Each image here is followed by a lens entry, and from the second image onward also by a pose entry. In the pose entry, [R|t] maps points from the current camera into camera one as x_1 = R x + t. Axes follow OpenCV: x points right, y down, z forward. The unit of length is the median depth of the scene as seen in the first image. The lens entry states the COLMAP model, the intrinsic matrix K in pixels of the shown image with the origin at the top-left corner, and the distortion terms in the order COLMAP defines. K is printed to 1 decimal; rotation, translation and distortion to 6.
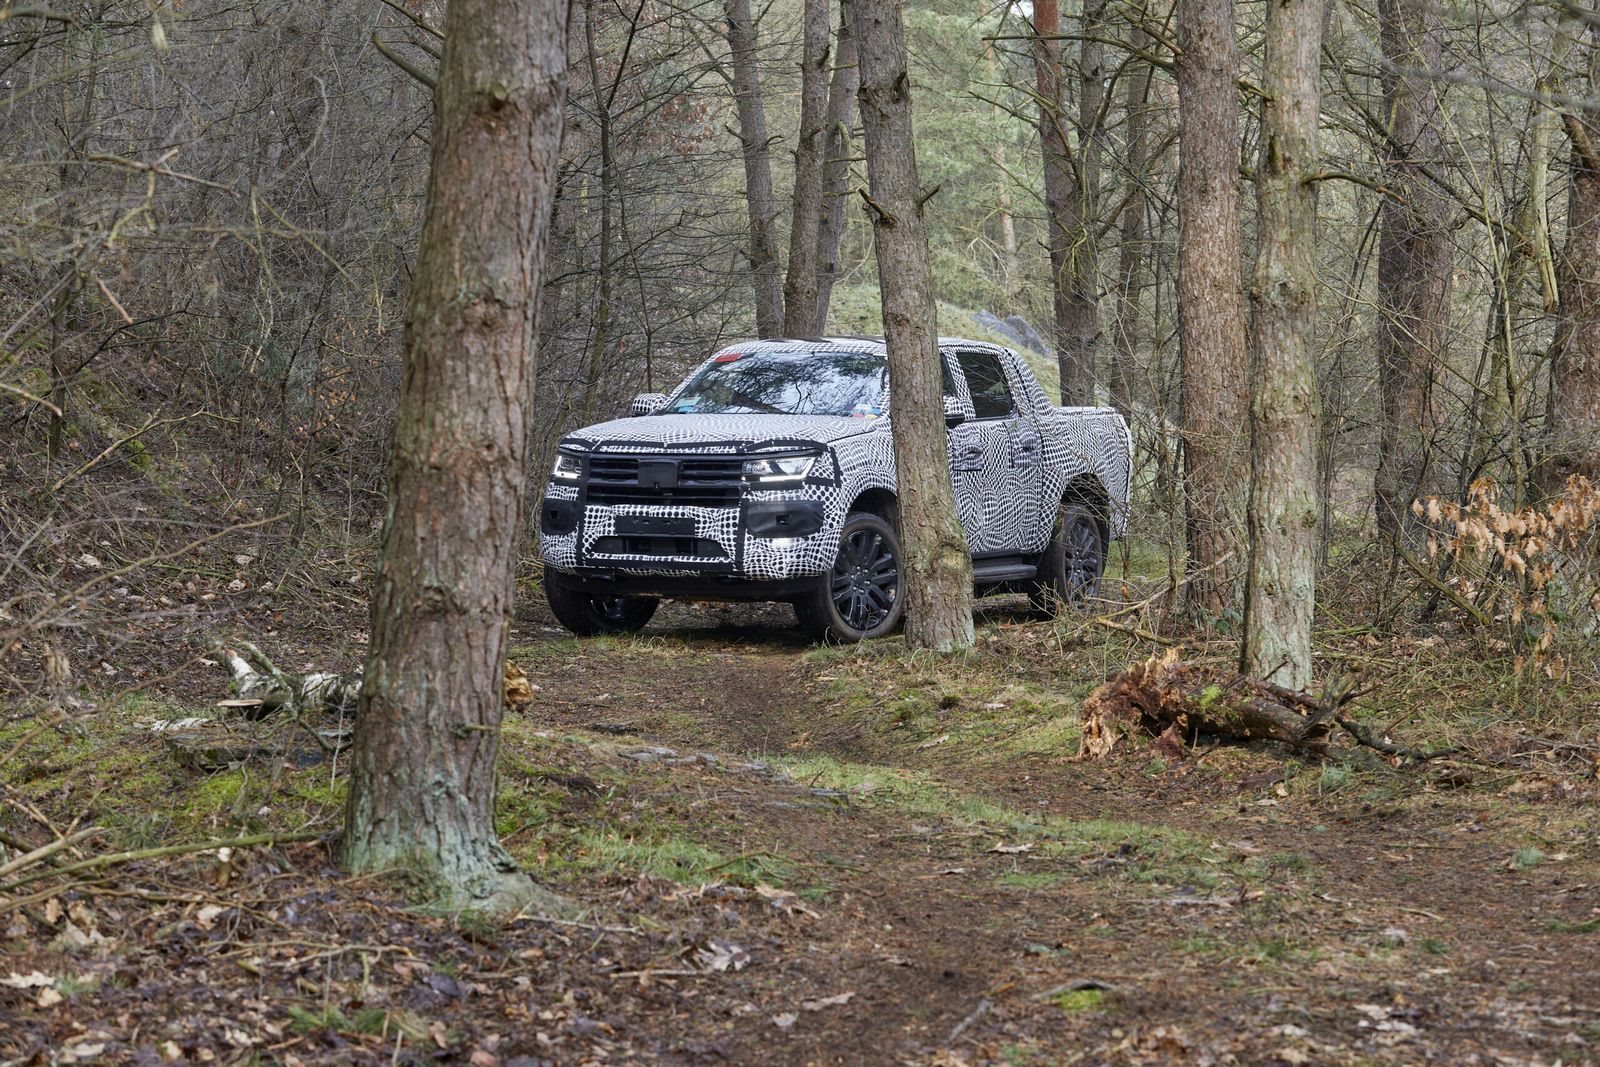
lens RADIAL K [[4257.9, 0, 800.0], [0, 4257.9, 533.5], [0, 0, 1]] dist [0.006105, -0.087596]
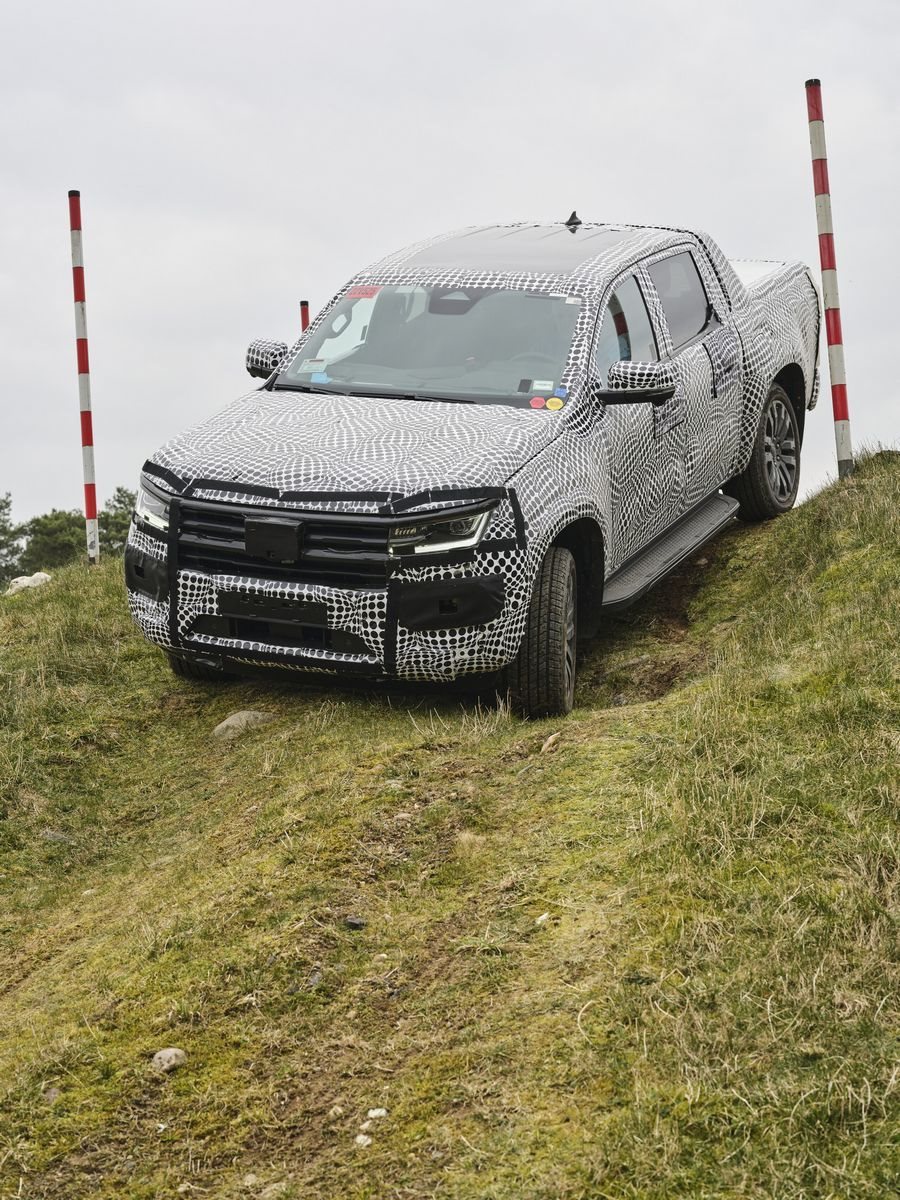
lens RADIAL K [[2181.6, 0, 450.0], [0, 2181.6, 600.0], [0, 0, 1]] dist [-0.004111, 0.031652]
pose [[0.999211, -0.039359, 0.005323, -0.005627], [0.036487, 0.962604, 0.268444, -0.102292], [-0.015690, -0.268038, 0.963281, 0.641734]]
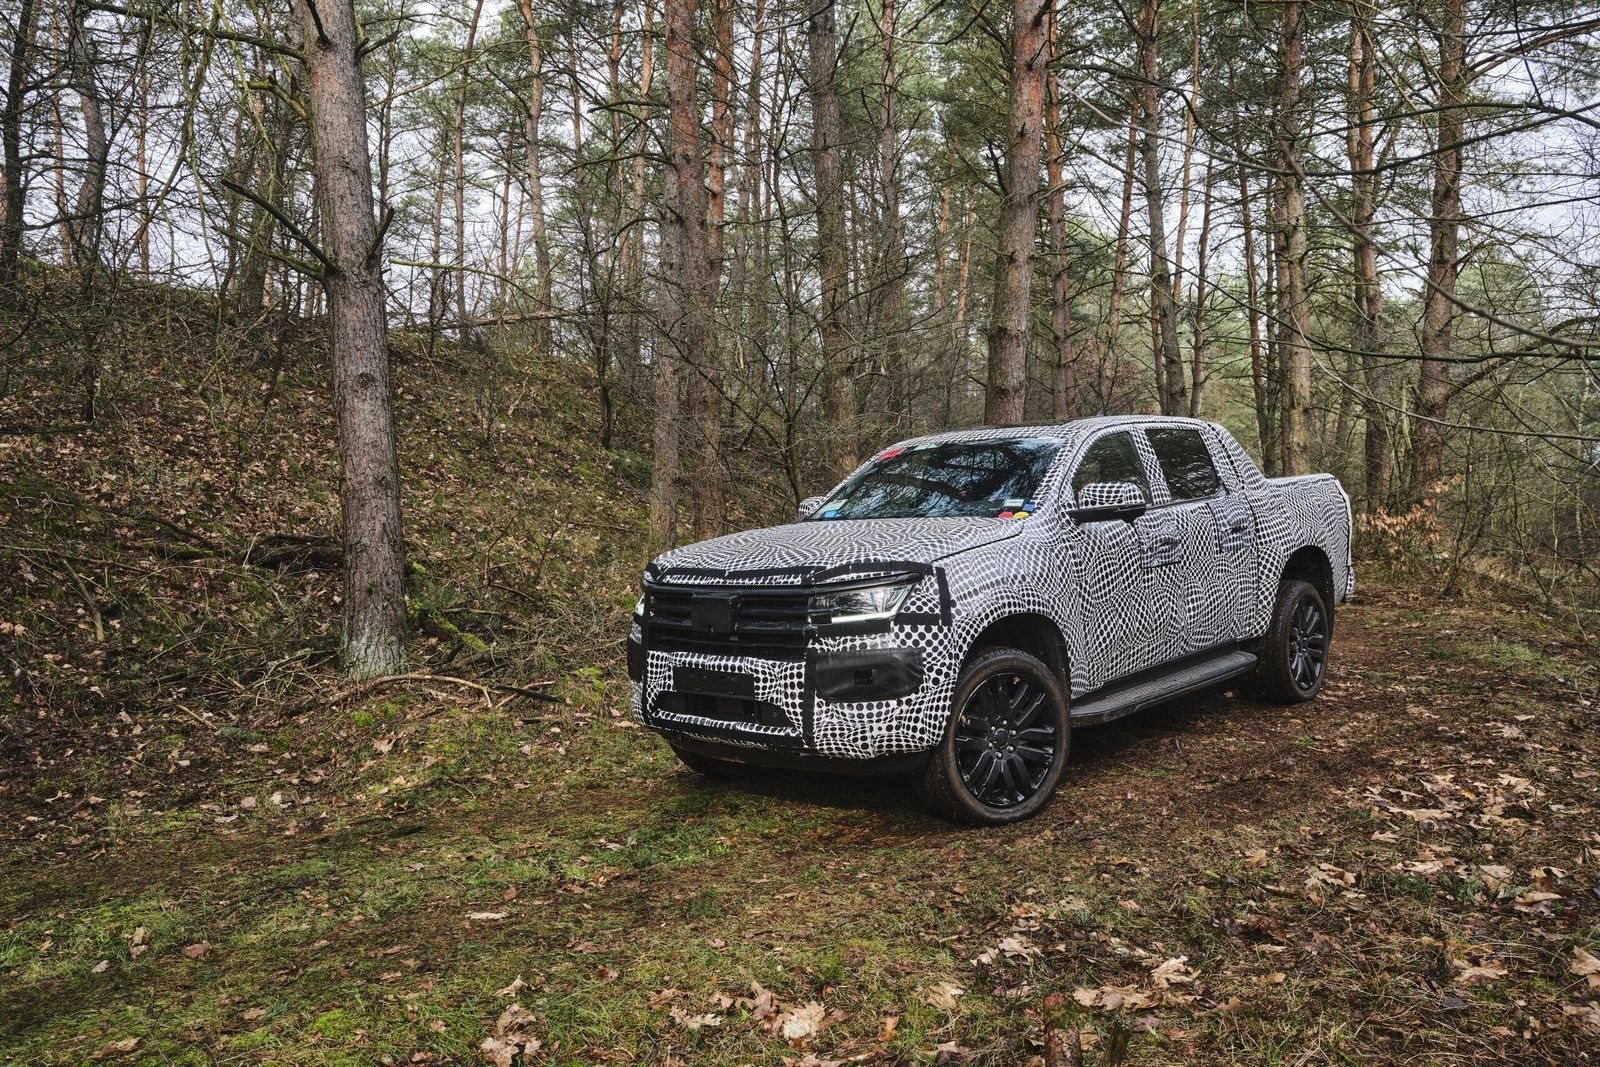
lens RADIAL K [[1233.6, 0, 793.2], [0, 1233.6, 515.0], [0, 0, 1]] dist [0.003954, 0.001743]
pose [[0.949852, -0.056141, -0.307618, 0.049264], [0.056299, 0.998379, -0.008370, -0.028971], [0.307589, -0.009368, 0.951473, 0.795979]]
